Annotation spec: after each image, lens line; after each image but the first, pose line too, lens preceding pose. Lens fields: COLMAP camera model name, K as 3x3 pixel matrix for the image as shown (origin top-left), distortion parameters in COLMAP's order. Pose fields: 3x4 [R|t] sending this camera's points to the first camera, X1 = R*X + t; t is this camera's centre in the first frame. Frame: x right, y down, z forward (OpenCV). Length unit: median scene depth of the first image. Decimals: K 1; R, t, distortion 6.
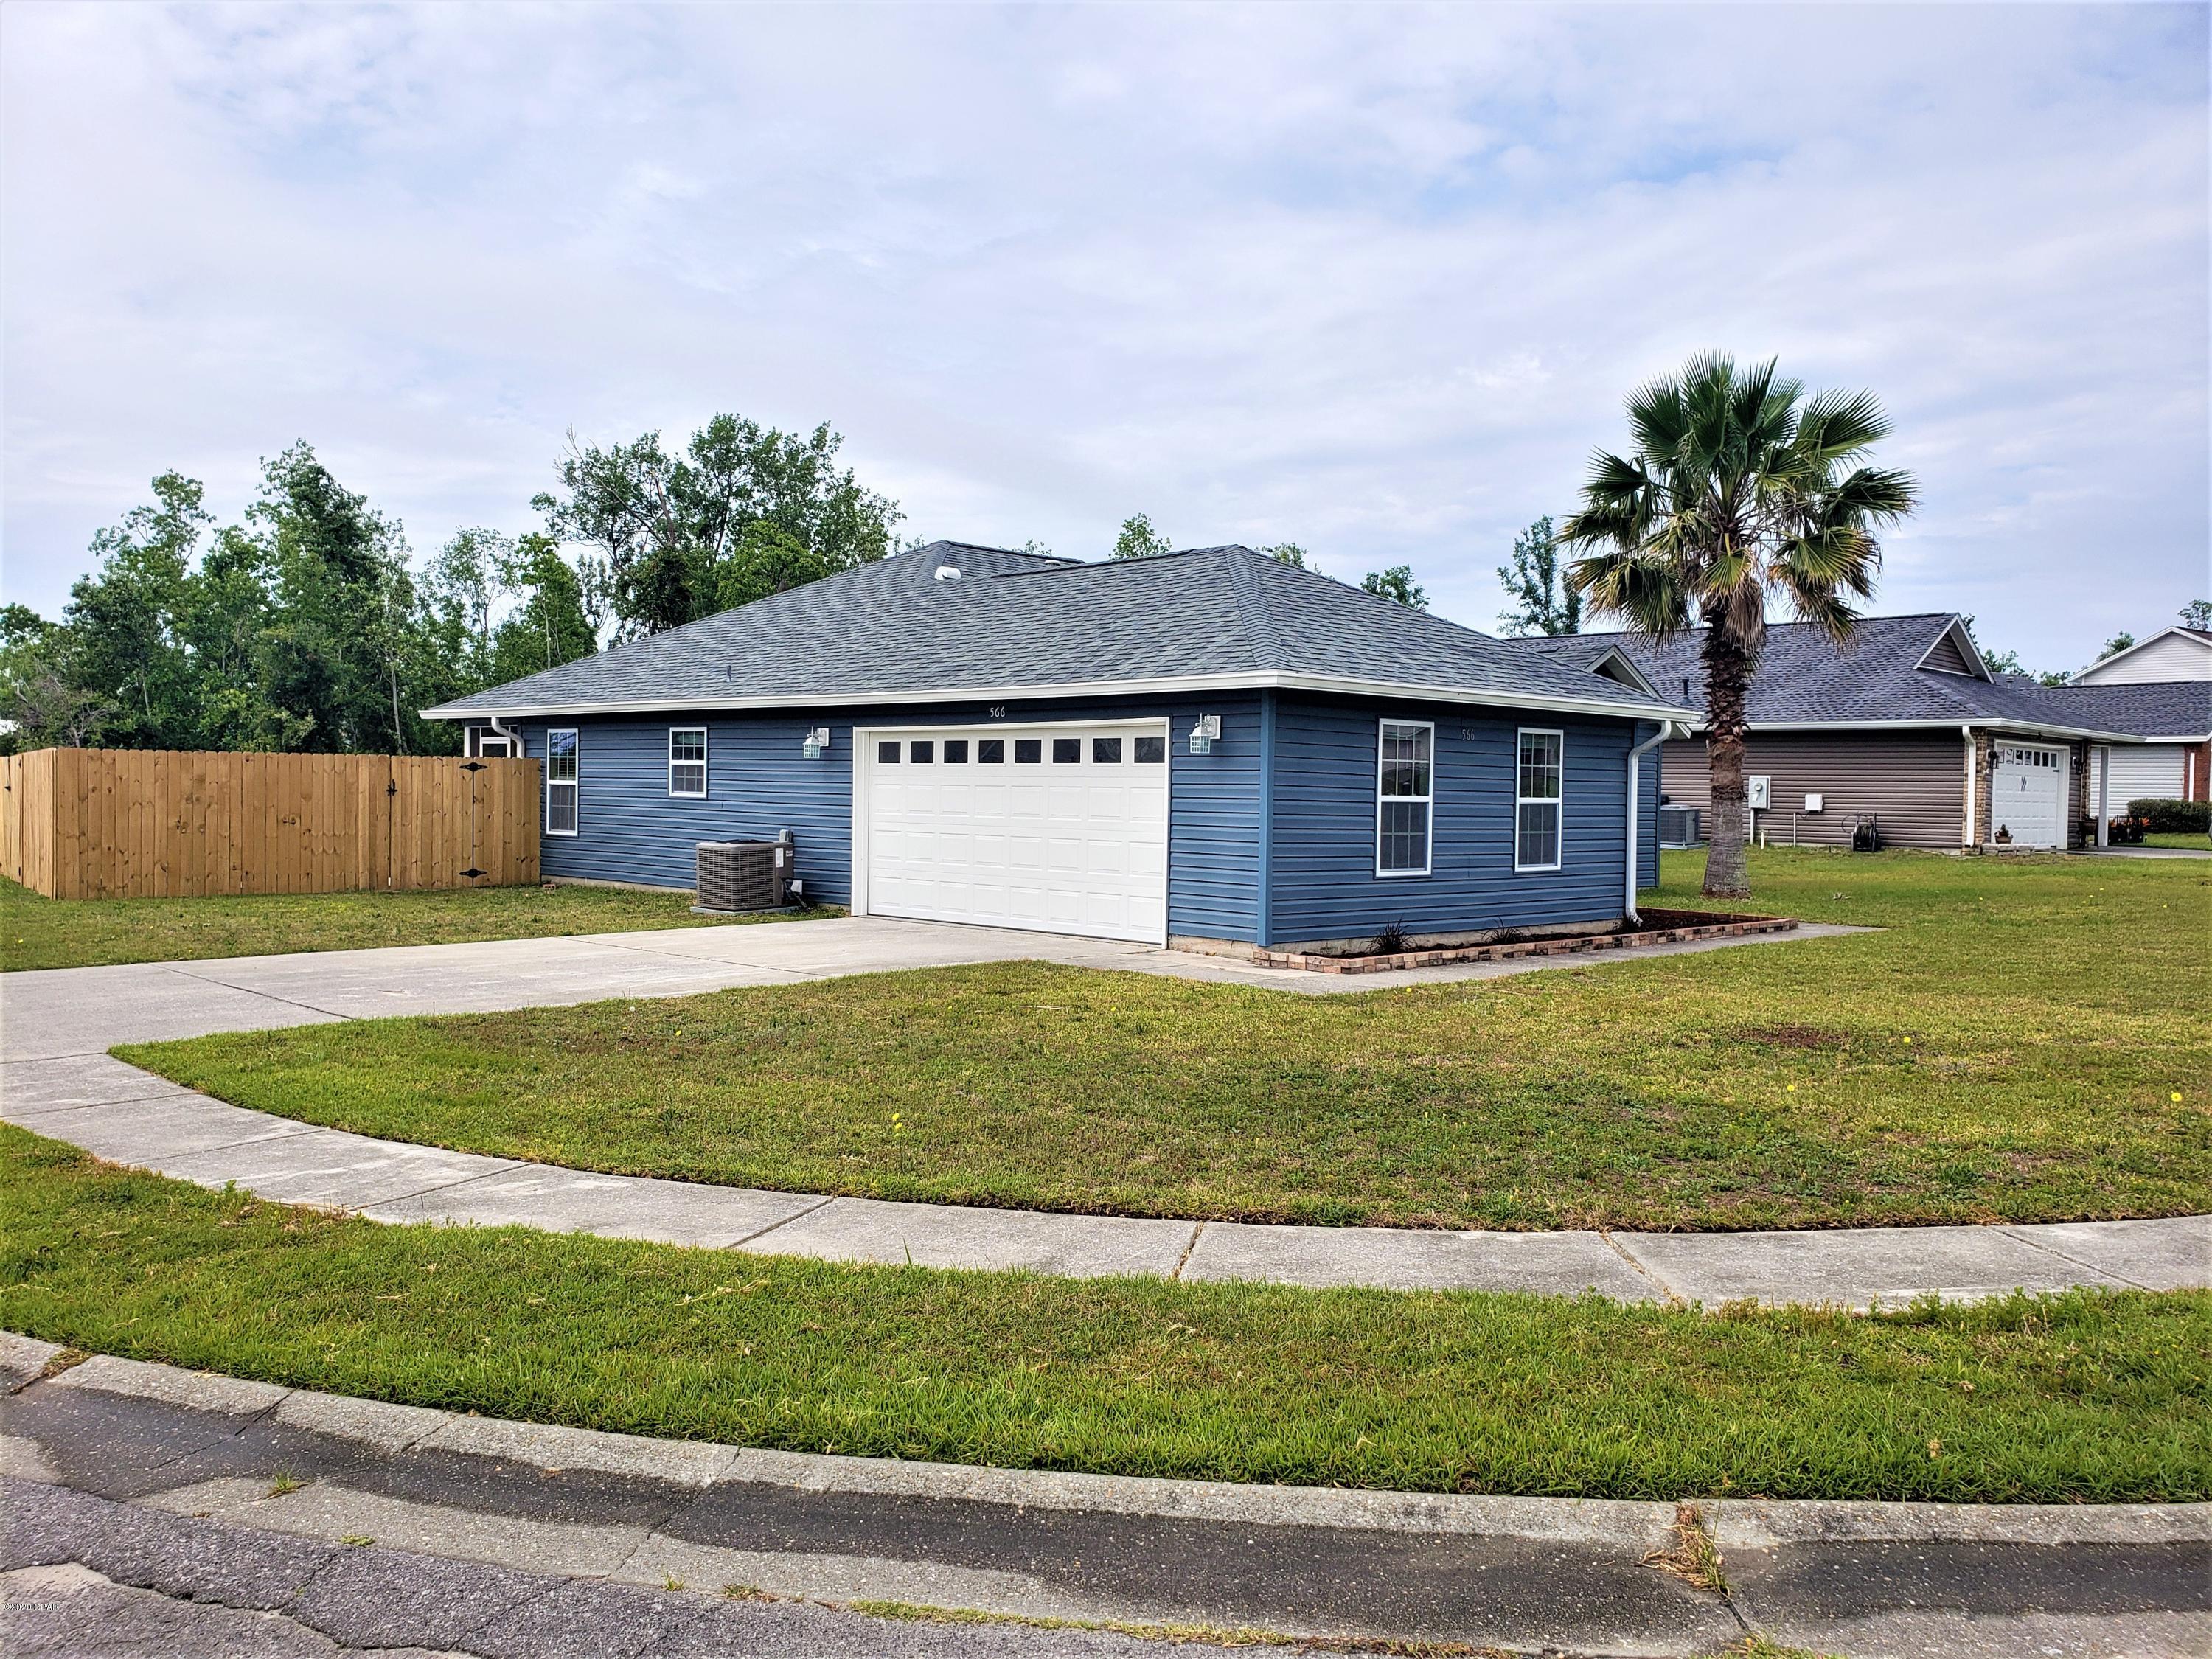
lens RADIAL K [[1692.5, 0, 1107.6], [0, 1692.5, 831.9], [0, 0, 1]] dist [-0.012040, 0.029829]
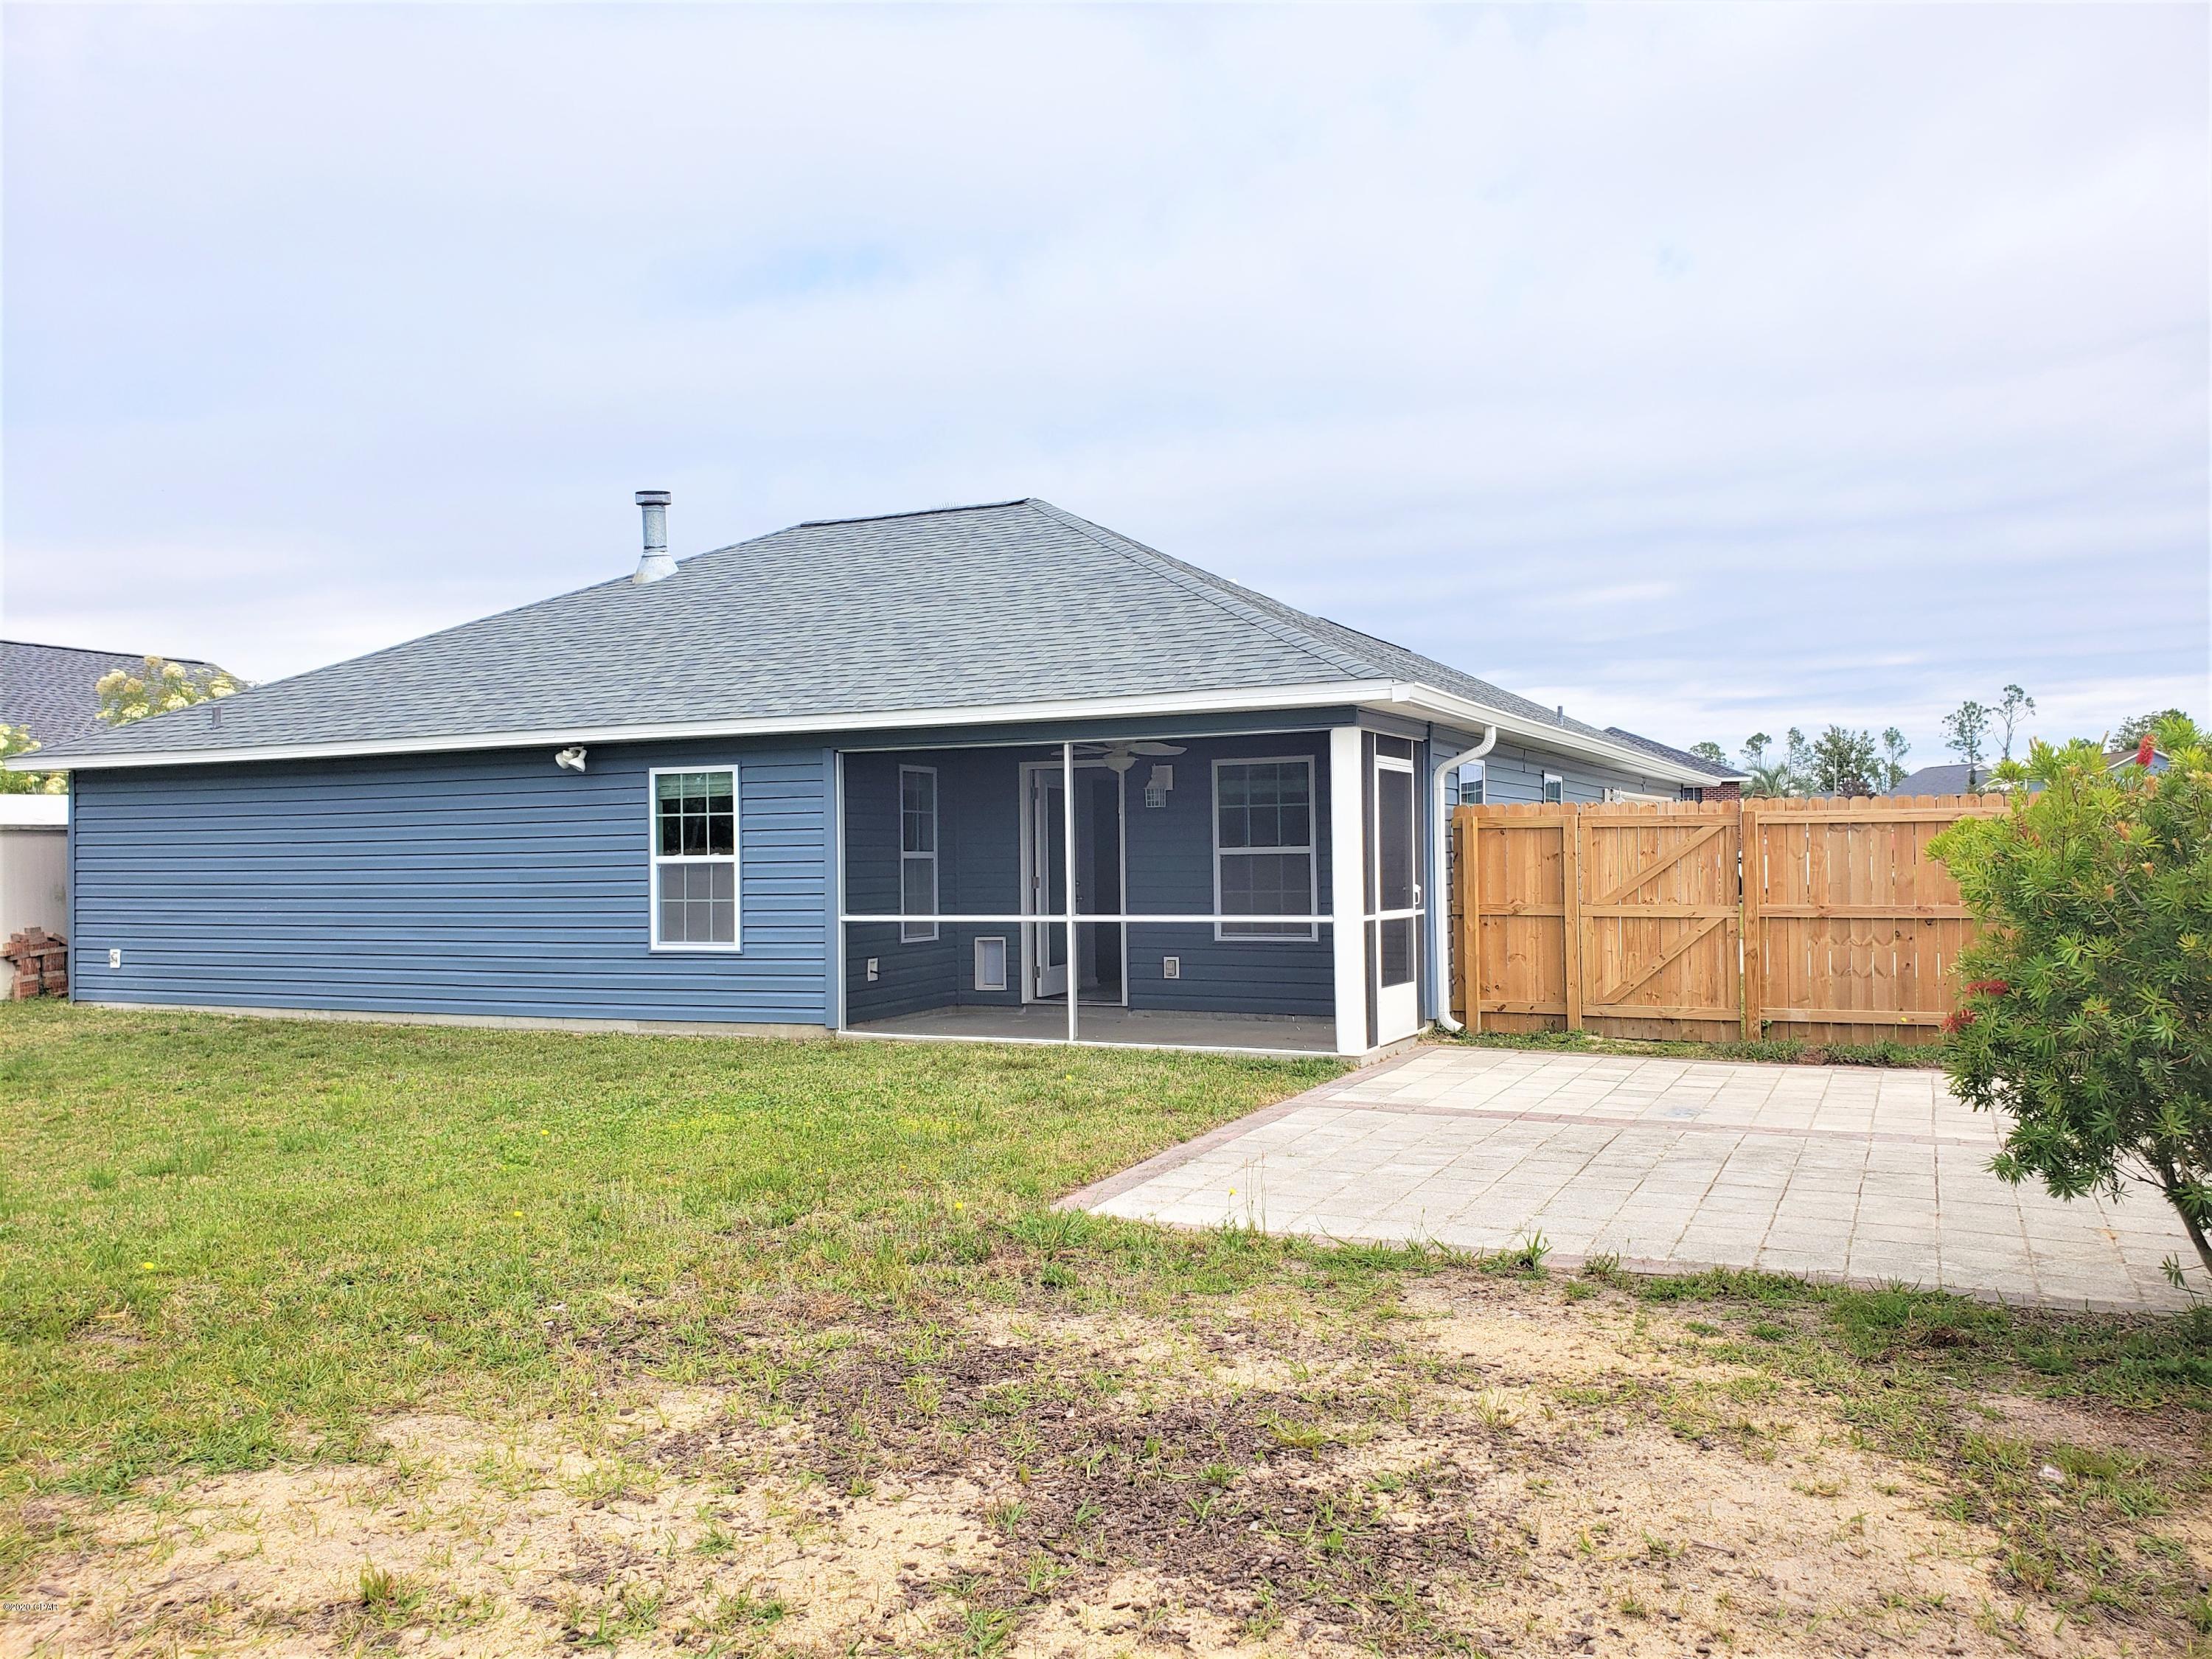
lens RADIAL K [[1692.5, 0, 1129.6], [0, 1692.5, 821.2], [0, 0, 1]] dist [-0.012040, 0.029829]
pose [[0.372348, -0.025508, -0.927743, 1.033065], [0.006112, 0.999668, -0.025032, -0.015621], [0.928073, 0.003651, 0.372380, 0.874944]]
